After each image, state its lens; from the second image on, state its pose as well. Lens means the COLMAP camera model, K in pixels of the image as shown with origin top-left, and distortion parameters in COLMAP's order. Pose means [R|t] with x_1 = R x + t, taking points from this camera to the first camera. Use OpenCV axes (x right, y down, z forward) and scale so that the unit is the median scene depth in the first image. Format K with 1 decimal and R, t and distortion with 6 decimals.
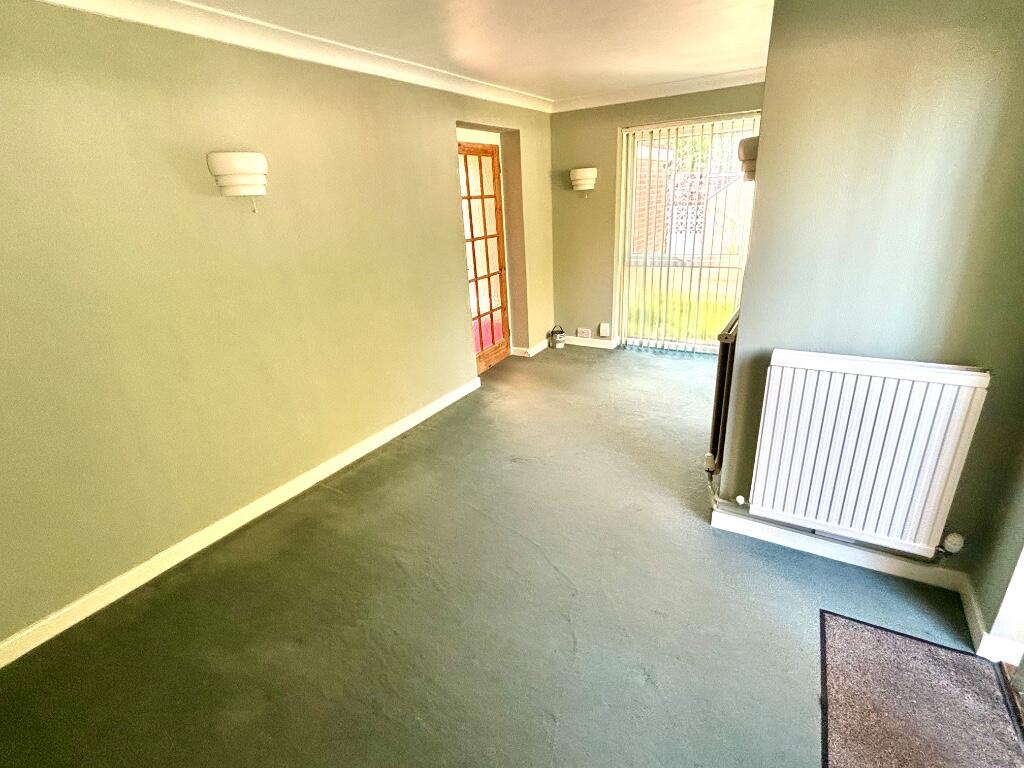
lens RADIAL K [[485.8, 0, 510.7], [0, 485.8, 385.8], [0, 0, 1]] dist [-0.004972, -0.001444]
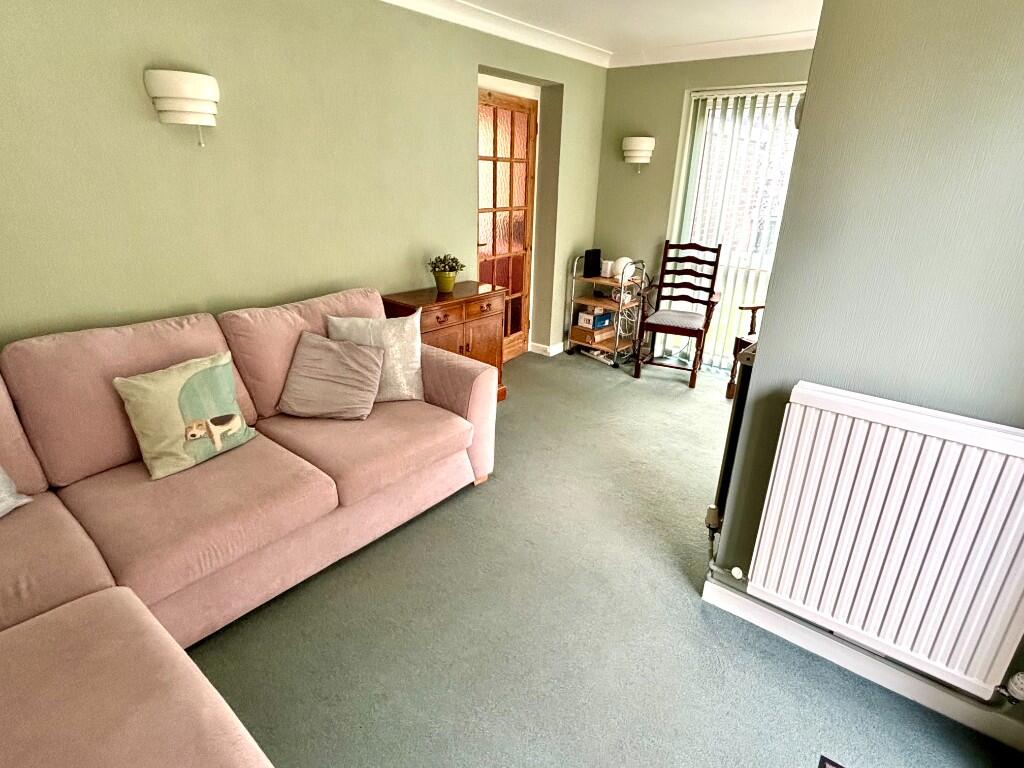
lens RADIAL K [[552.0, 0, 512.8], [0, 552.0, 383.1], [0, 0, 1]] dist [-0.010222, 0.002386]
pose [[0.985049, 0.131470, -0.111326, 0.104593], [-0.132098, 0.991235, 0.001753, -0.008473], [0.110581, 0.012980, 0.993782, 0.057036]]
